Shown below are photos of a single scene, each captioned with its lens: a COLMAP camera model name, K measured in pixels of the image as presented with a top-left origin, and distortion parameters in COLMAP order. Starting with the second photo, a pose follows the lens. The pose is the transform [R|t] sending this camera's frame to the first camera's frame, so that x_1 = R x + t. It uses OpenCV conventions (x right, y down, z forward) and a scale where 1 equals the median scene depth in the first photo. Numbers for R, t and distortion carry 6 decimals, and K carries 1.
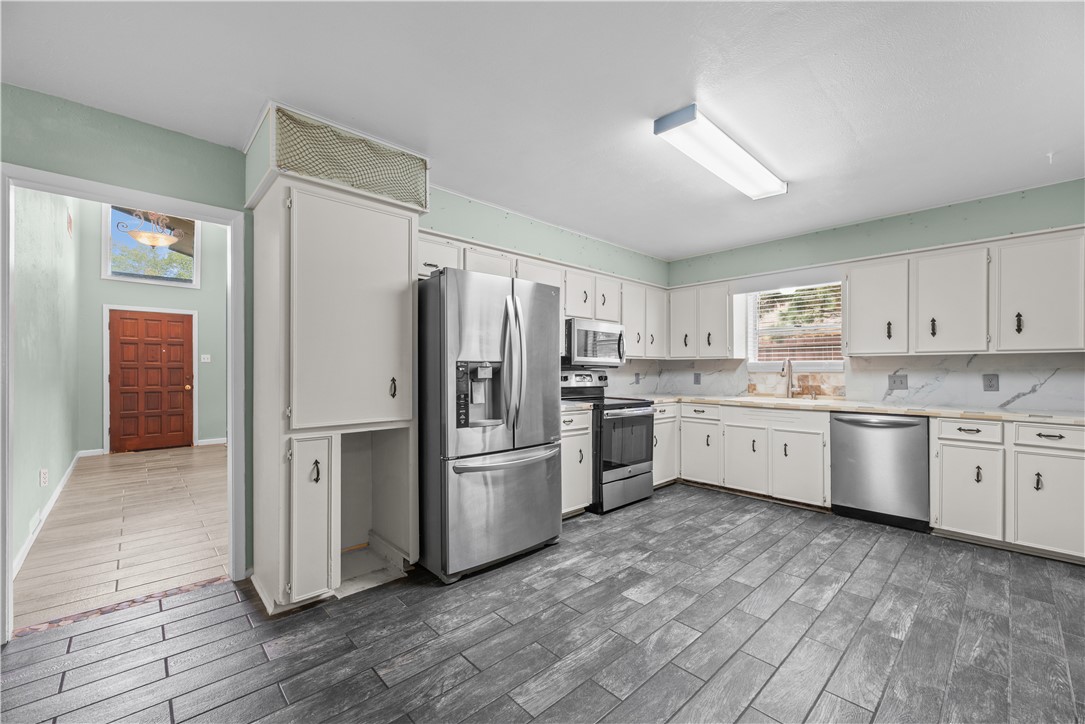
lens RADIAL K [[442.6, 0, 539.2], [0, 442.6, 368.3], [0, 0, 1]] dist [0.006482, -0.001044]
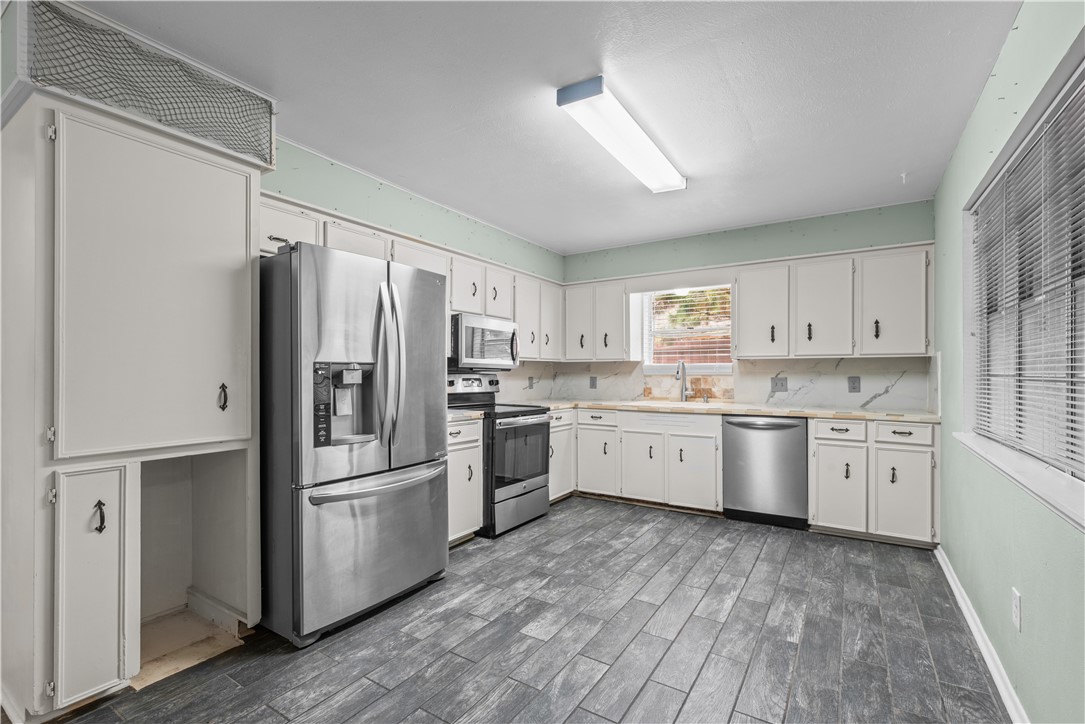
lens RADIAL K [[488.1, 0, 539.3], [0, 488.1, 370.9], [0, 0, 1]] dist [0.003727, -0.000626]
pose [[0.969509, -0.000242, 0.245057, -0.010647], [0.000506, 0.999999, -0.001016, 0.000294], [-0.245057, 0.001109, 0.969508, 0.057480]]
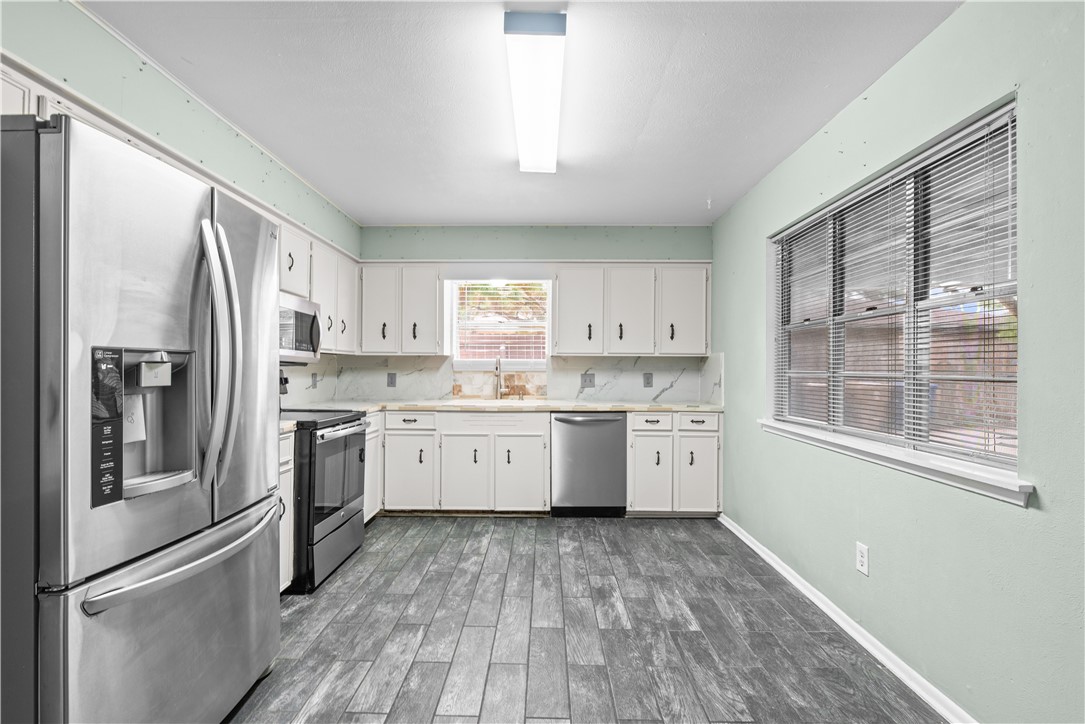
lens RADIAL K [[506.7, 0, 541.1], [0, 506.7, 363.6], [0, 0, 1]] dist [0.001855, 0.000549]
pose [[0.690714, 0.010009, 0.723059, -0.225589], [-0.006617, 0.999950, -0.007521, -0.000299], [-0.723098, 0.000410, 0.690746, 0.336392]]
